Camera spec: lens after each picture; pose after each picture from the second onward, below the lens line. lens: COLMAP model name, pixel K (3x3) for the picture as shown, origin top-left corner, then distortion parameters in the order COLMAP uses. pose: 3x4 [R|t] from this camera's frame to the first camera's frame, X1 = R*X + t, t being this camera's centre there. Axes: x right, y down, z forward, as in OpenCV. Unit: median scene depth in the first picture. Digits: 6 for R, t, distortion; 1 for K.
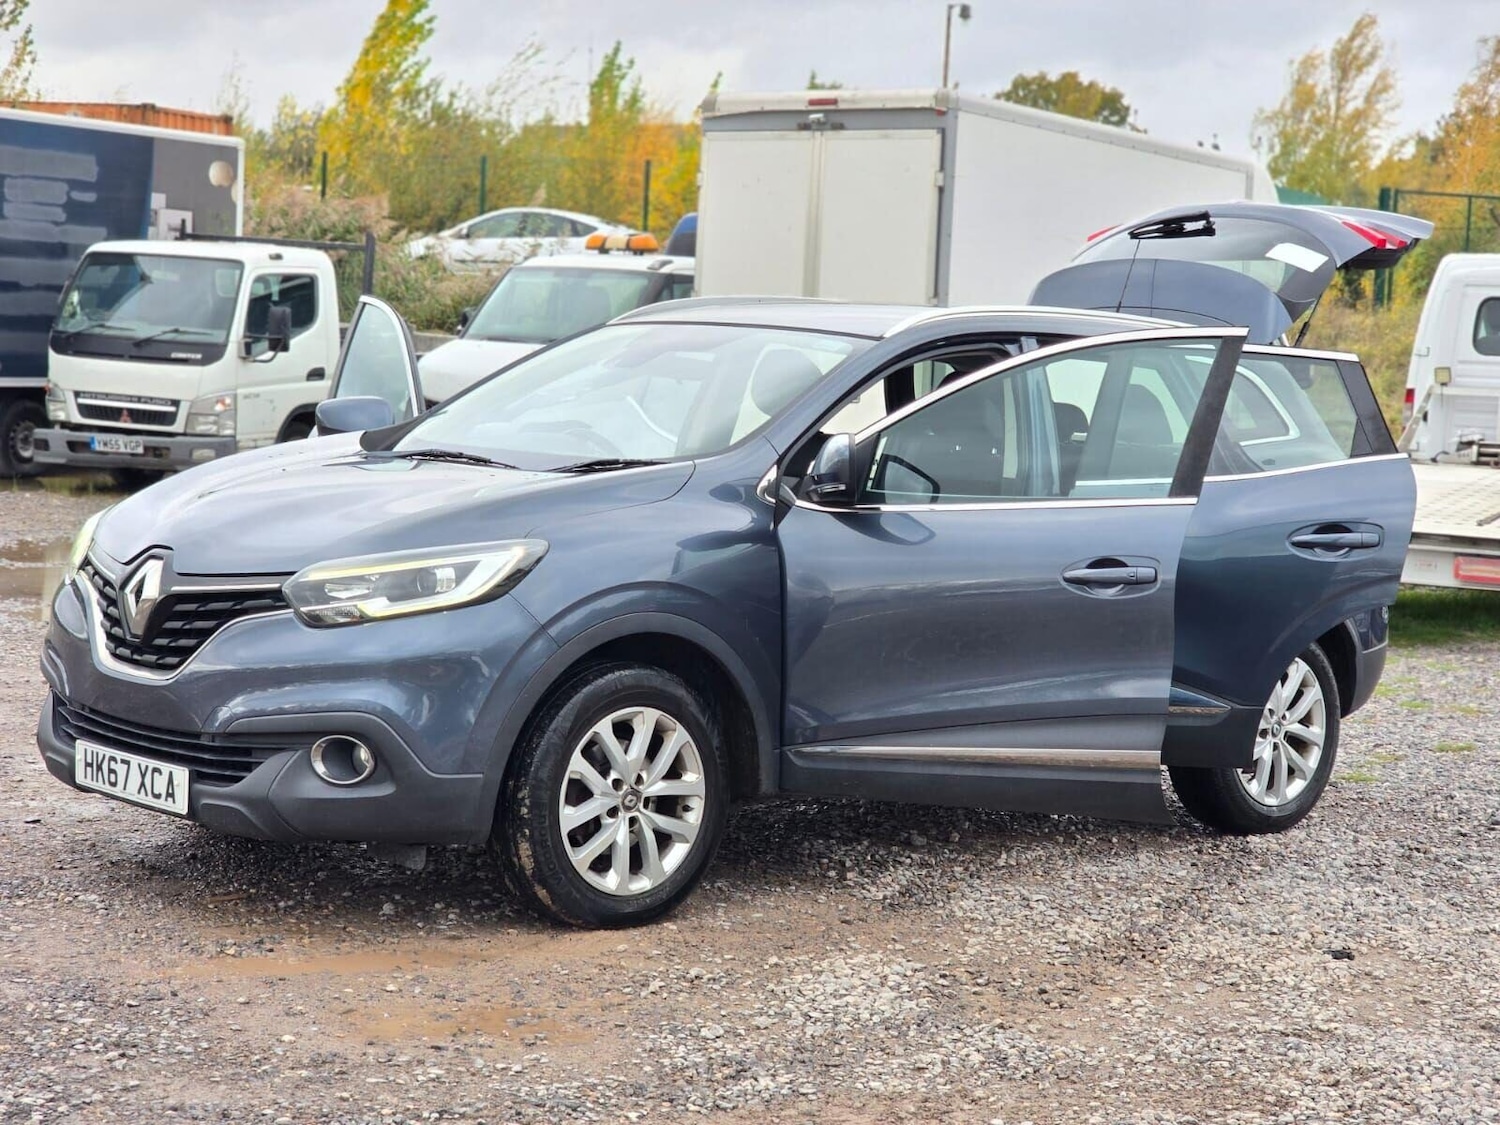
lens RADIAL K [[2886.6, 0, 742.1], [0, 2886.6, 560.6], [0, 0, 1]] dist [0.024043, 0.000000]
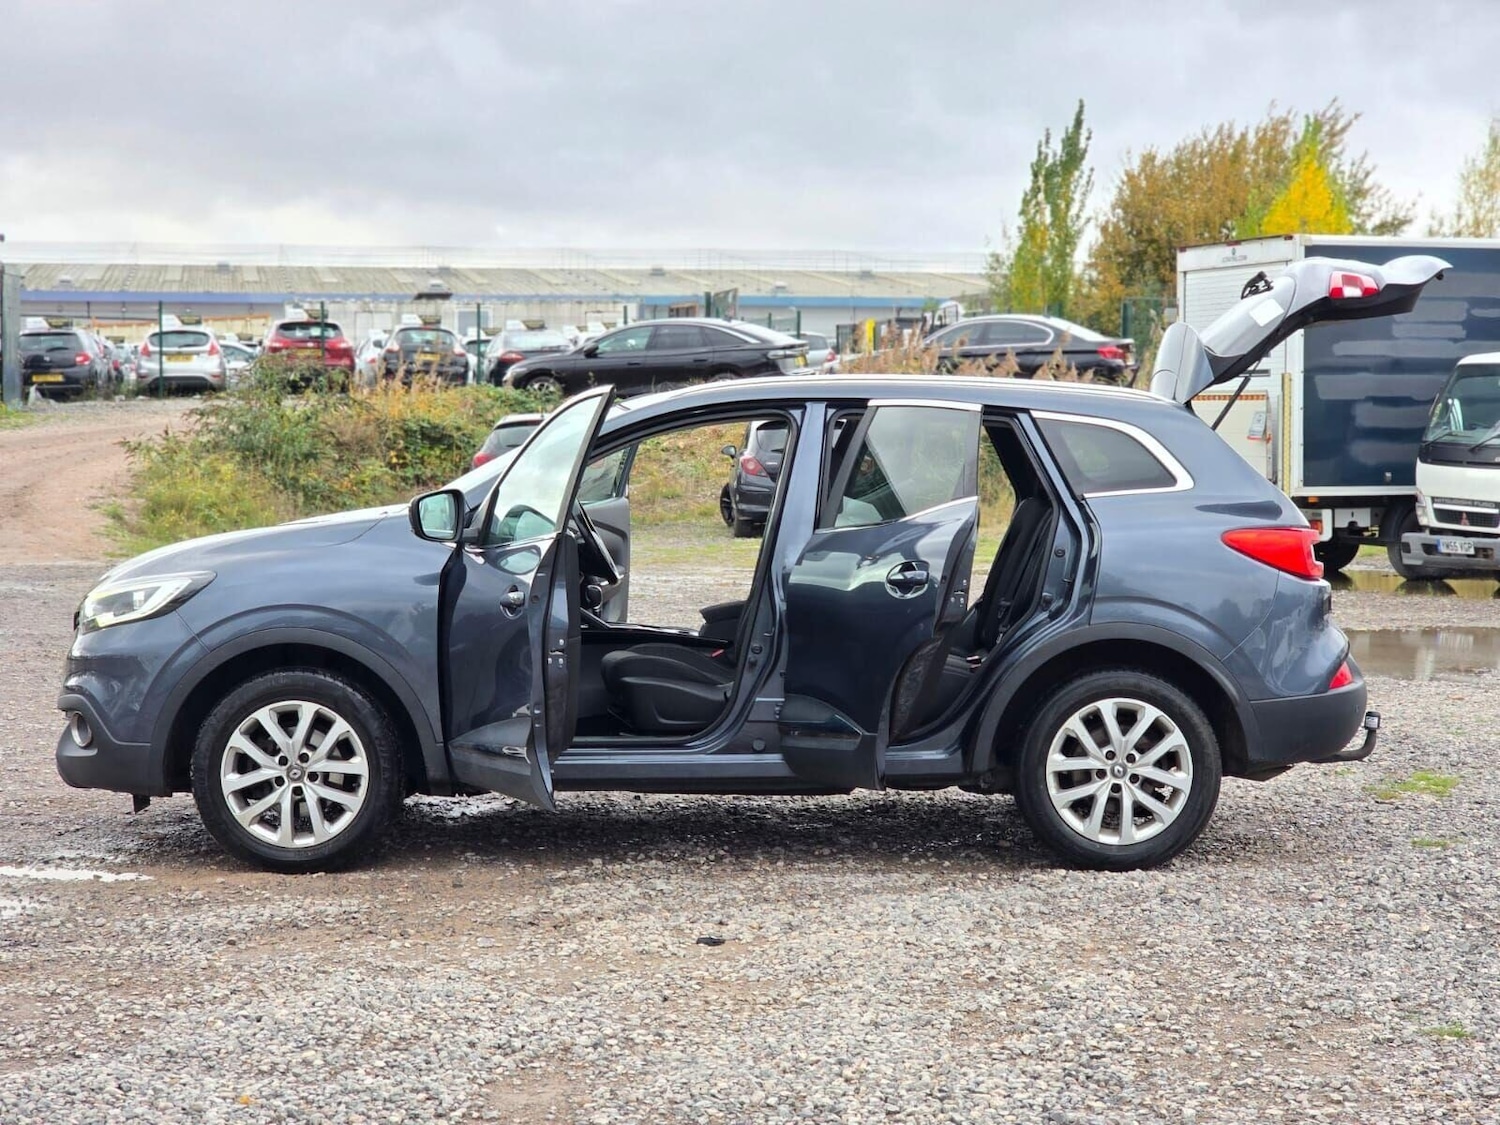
lens RADIAL K [[2886.6, 0, 745.2], [0, 2886.6, 566.5], [0, 0, 1]] dist [0.024043, 0.000000]
pose [[0.705947, -0.009215, -0.708204, 0.810352], [-0.022847, 0.999099, -0.035774, 0.025065], [0.707896, 0.041435, 0.705100, 0.176488]]
